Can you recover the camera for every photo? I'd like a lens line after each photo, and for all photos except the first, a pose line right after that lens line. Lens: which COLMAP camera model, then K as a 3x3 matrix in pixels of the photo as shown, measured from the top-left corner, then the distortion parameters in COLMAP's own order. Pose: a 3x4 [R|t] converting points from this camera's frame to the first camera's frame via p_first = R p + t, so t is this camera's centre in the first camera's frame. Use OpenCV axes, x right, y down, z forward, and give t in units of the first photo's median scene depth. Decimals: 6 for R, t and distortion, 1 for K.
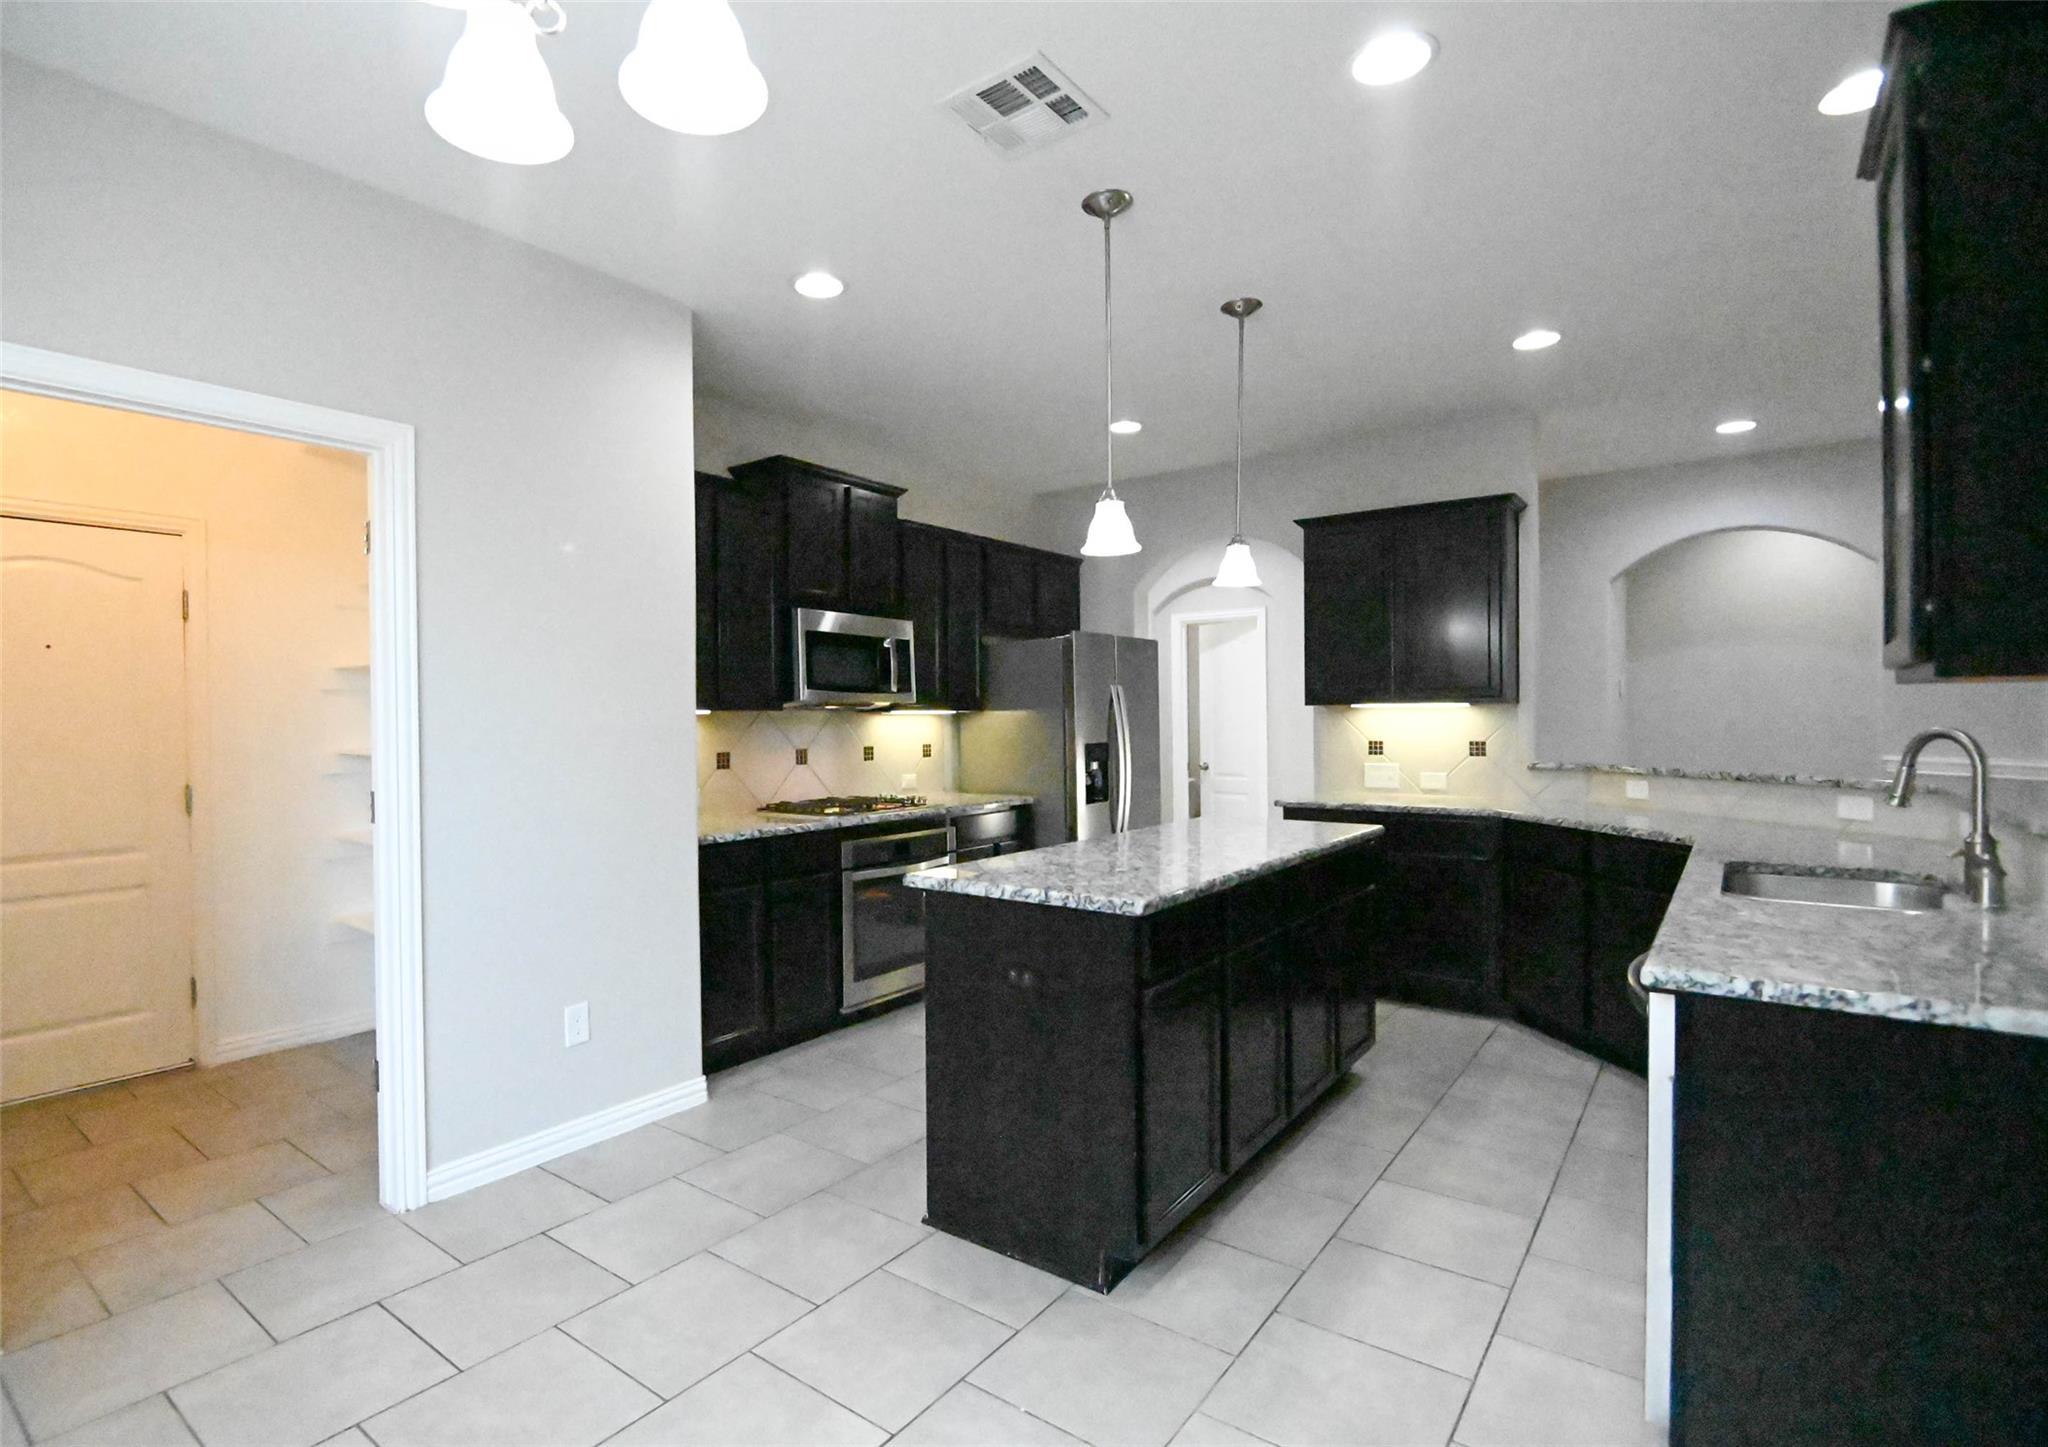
lens RADIAL K [[993.1, 0, 967.8], [0, 993.1, 713.2], [0, 0, 1]] dist [-0.017096, -0.000292]
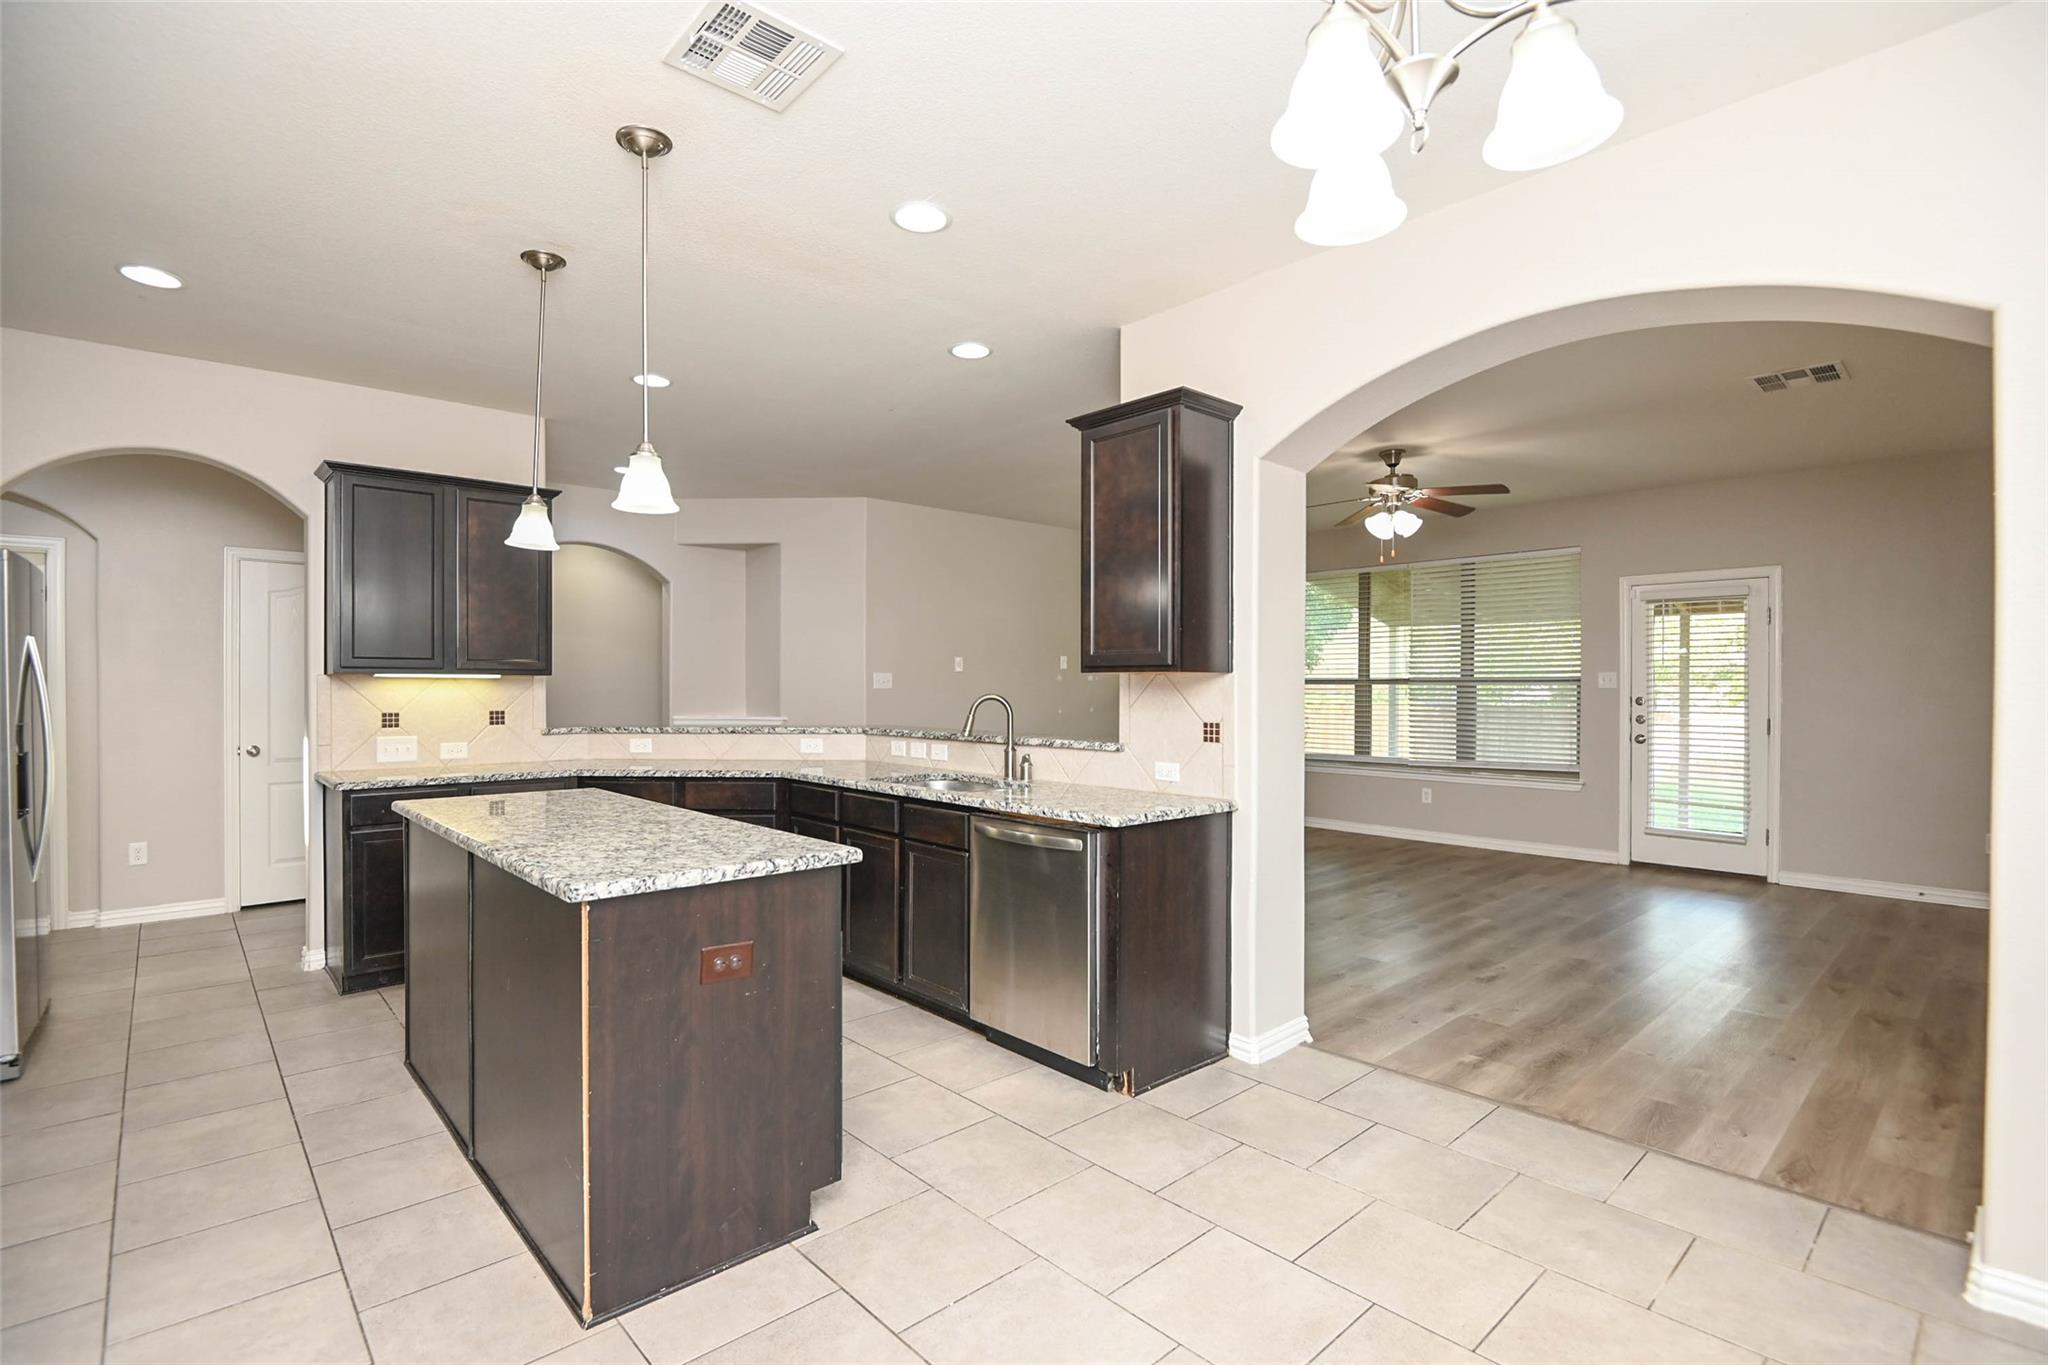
lens RADIAL K [[946.1, 0, 1018.4], [0, 946.1, 690.5], [0, 0, 1]] dist [-0.006864, -0.006184]
pose [[0.171411, 0.004786, 0.985188, -0.440076], [-0.008293, 0.999960, -0.003415, 0.006842], [-0.985165, -0.007585, 0.171444, 0.332546]]
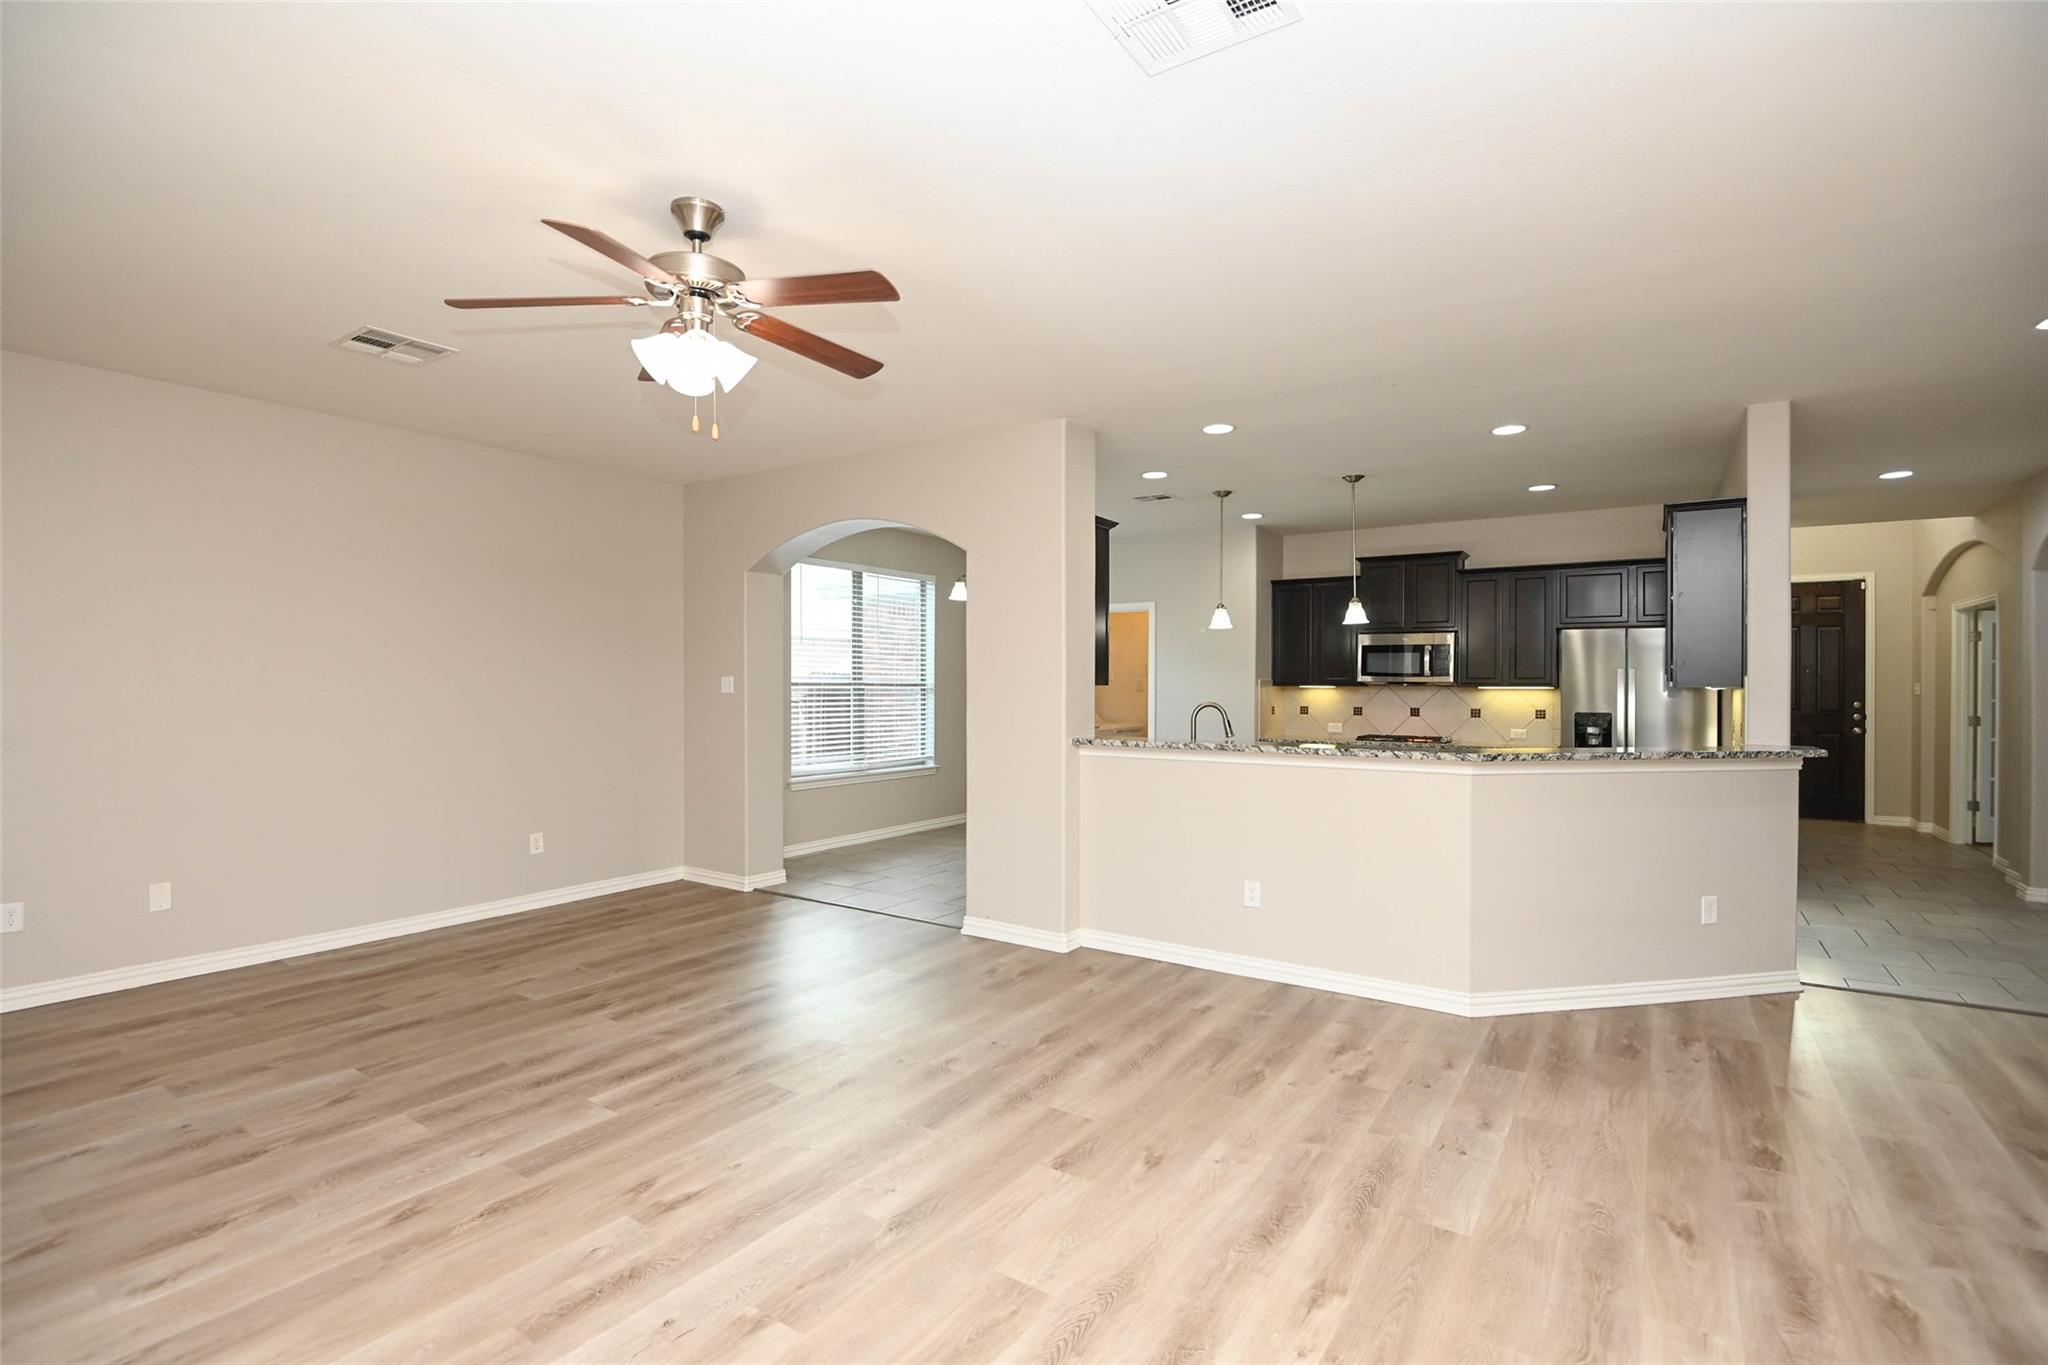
lens RADIAL K [[946.1, 0, 1014.5], [0, 946.1, 679.0], [0, 0, 1]] dist [-0.006864, -0.006184]
pose [[0.062462, 0.003930, -0.998040, 1.690352], [0.002220, 0.999989, 0.004077, -0.027239], [0.998045, -0.002471, 0.062453, 0.210422]]
